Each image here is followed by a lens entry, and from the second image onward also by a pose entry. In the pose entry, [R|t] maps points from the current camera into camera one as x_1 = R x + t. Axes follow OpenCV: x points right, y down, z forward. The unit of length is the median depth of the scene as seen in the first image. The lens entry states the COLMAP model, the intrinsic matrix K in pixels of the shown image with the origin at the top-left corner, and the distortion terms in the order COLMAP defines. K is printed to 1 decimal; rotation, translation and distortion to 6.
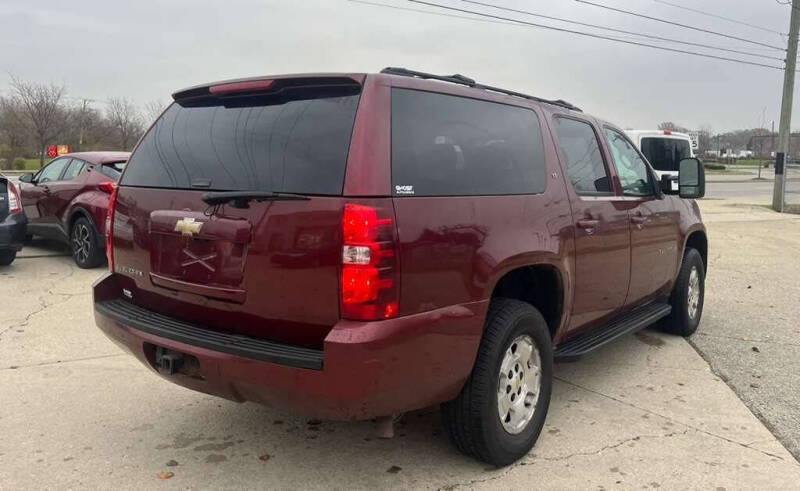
lens RADIAL K [[689.9, 0, 398.8], [0, 689.9, 216.0], [0, 0, 1]] dist [0.019291, 0.019661]
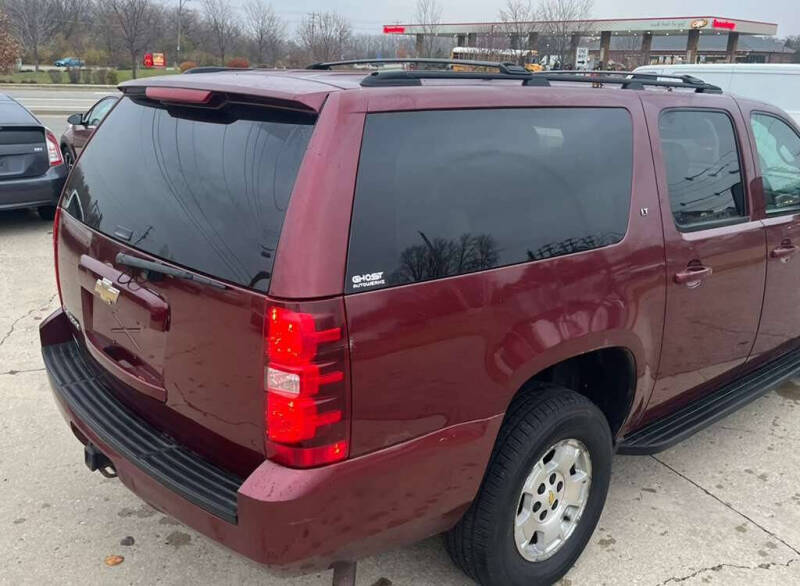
lens RADIAL K [[762.6, 0, 383.4], [0, 762.6, 311.0], [0, 0, 1]] dist [0.009940, 0.000000]
pose [[0.979673, 0.077619, -0.184977, 0.125902], [-0.032607, 0.971461, 0.234948, -0.141307], [0.197934, -0.224141, 0.954245, 0.207160]]
